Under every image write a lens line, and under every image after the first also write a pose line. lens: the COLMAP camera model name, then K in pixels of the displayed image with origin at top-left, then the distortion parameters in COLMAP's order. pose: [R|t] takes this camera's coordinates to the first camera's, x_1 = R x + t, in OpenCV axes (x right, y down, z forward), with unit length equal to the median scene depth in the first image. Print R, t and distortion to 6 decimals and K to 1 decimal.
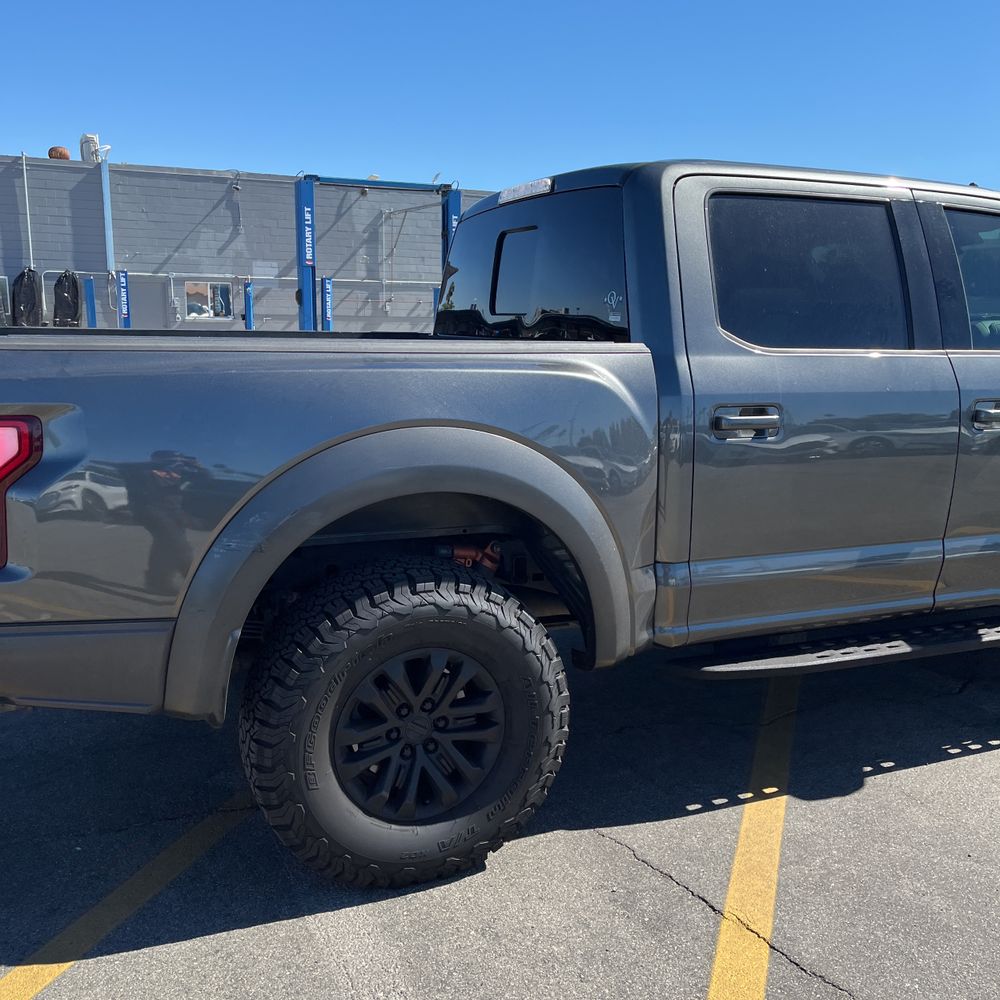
lens RADIAL K [[1033.1, 0, 488.3], [0, 1033.1, 502.6], [0, 0, 1]] dist [0.019951, 0.001002]
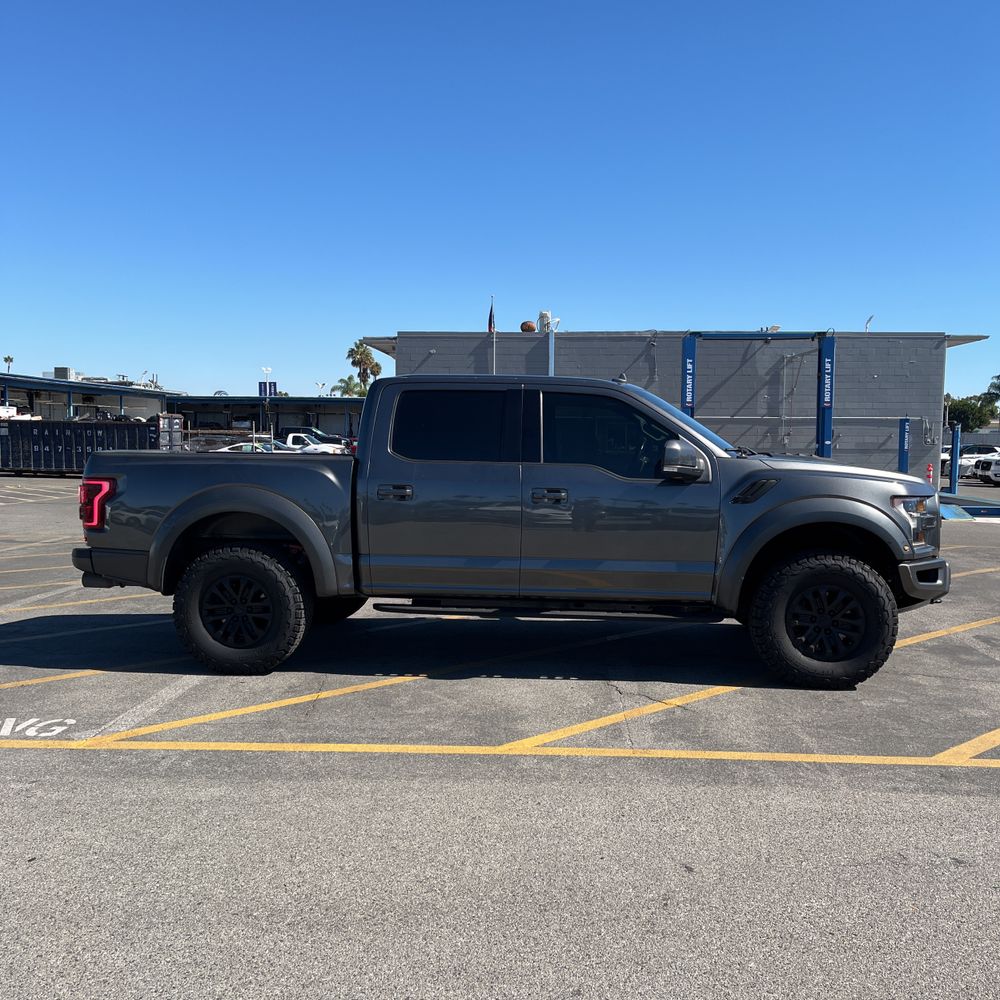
lens RADIAL K [[1013.0, 0, 497.7], [0, 1013.0, 502.0], [0, 0, 1]] dist [0.091649, -0.198711]
pose [[0.874567, 0.022739, -0.484372, 0.205151], [-0.083996, 0.990903, -0.105143, 0.020982], [0.477575, 0.132640, 0.868521, -0.106415]]
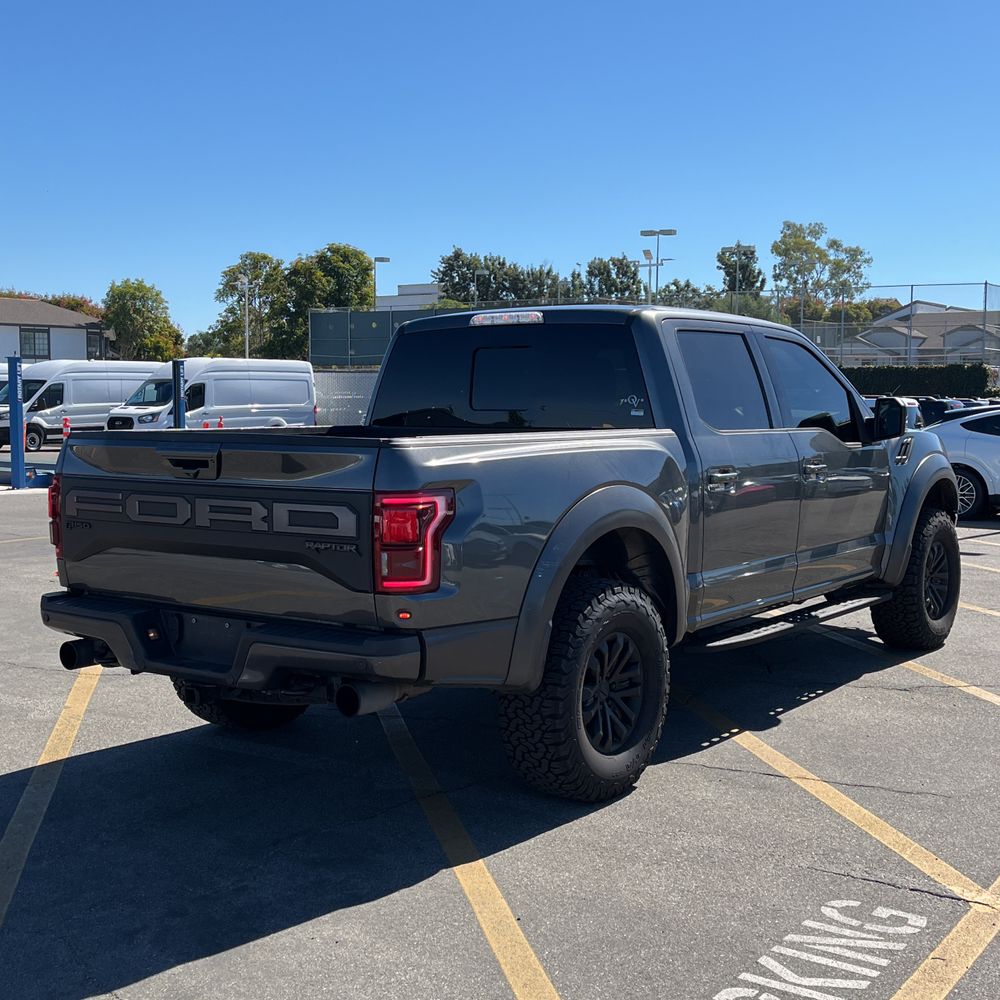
lens RADIAL K [[1366.5, 0, 477.8], [0, 1366.5, 500.8], [0, 0, 1]] dist [0.030647, -0.007935]
pose [[0.869548, -0.055673, 0.490701, -0.146345], [0.105246, 0.991690, -0.073989, 0.009384], [-0.482504, 0.115982, 0.868181, -0.080472]]
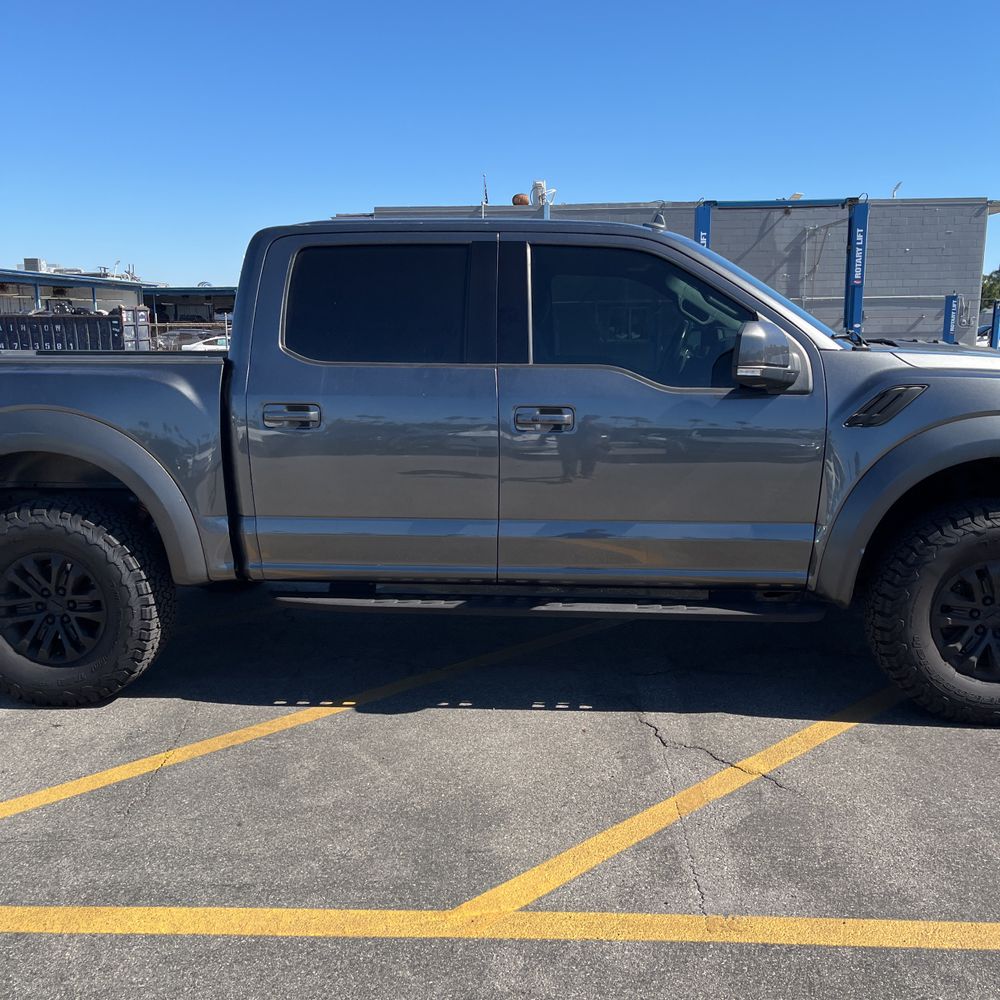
lens RADIAL K [[1014.6, 0, 501.5], [0, 1014.6, 515.6], [0, 0, 1]] dist [0.020658, 0.024086]
pose [[0.878085, 0.065848, -0.473952, 0.155101], [-0.067101, 0.997644, 0.014290, 0.002023], [0.473777, 0.019255, 0.880434, -0.004721]]
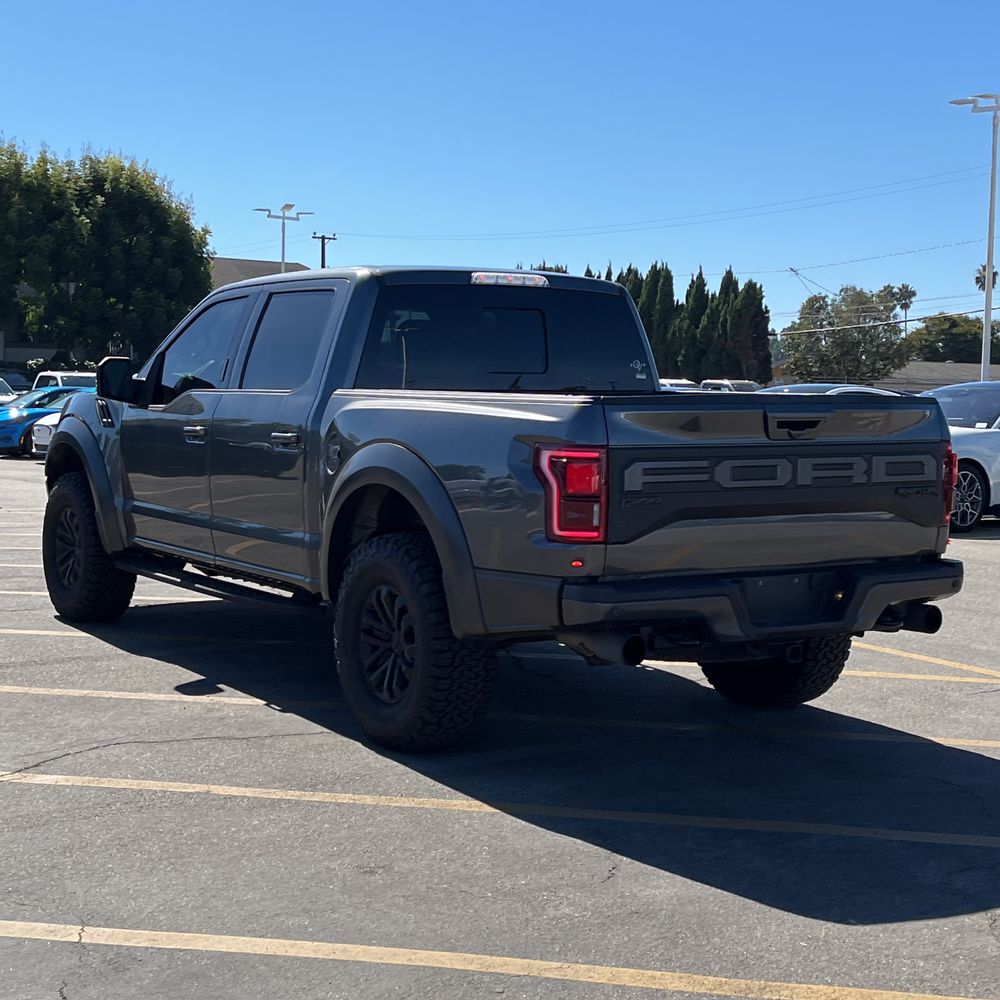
lens RADIAL K [[1735.1, 0, 498.5], [0, 1735.1, 498.8], [0, 0, 1]] dist [0.036559, 0.090589]
pose [[-0.163776, -0.089883, 0.982394, -0.356772], [0.161290, 0.980000, 0.116553, -0.048400], [-0.973223, 0.177539, -0.146003, 0.231769]]
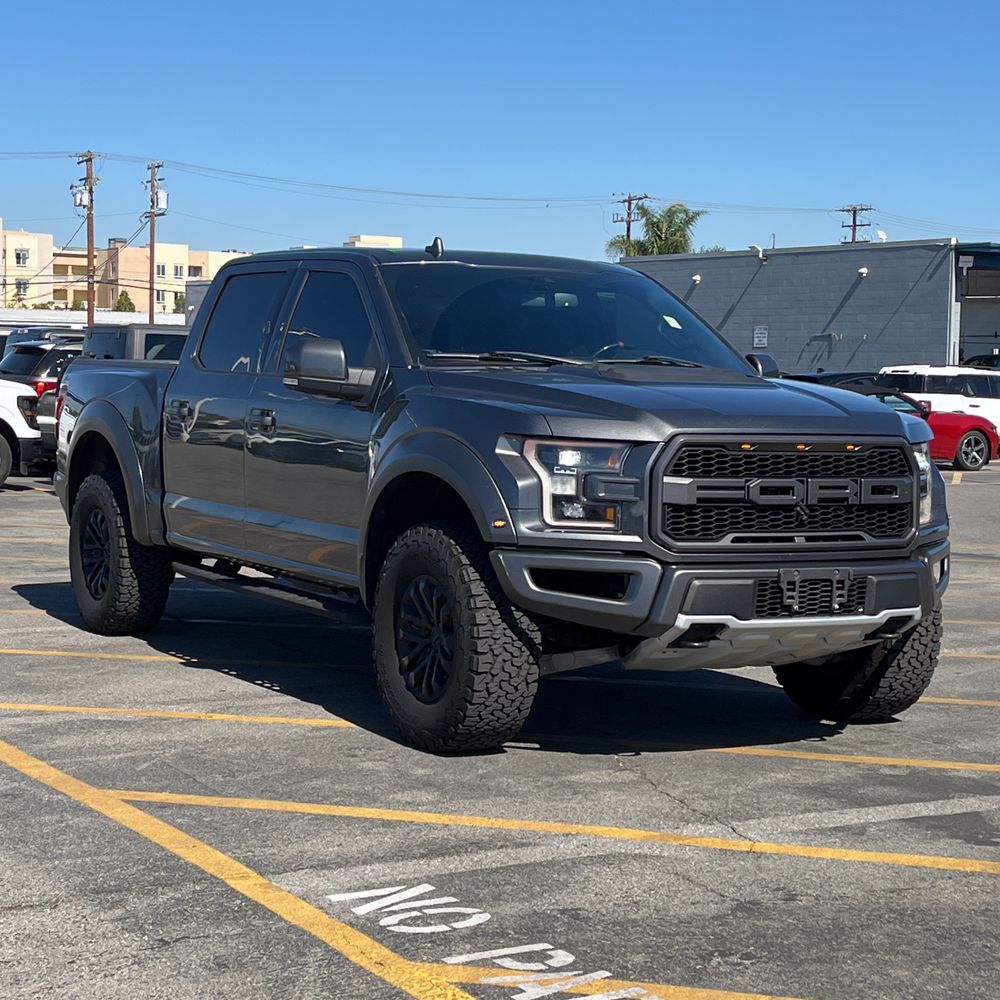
lens RADIAL K [[2141.9, 0, 500.1], [0, 2141.9, 500.2], [0, 0, 1]] dist [0.029900, -0.149523]
pose [[0.107615, 0.051782, -0.992843, 0.508619], [-0.202160, 0.978919, 0.029144, -0.019430], [0.973422, 0.197577, 0.115815, 0.154850]]
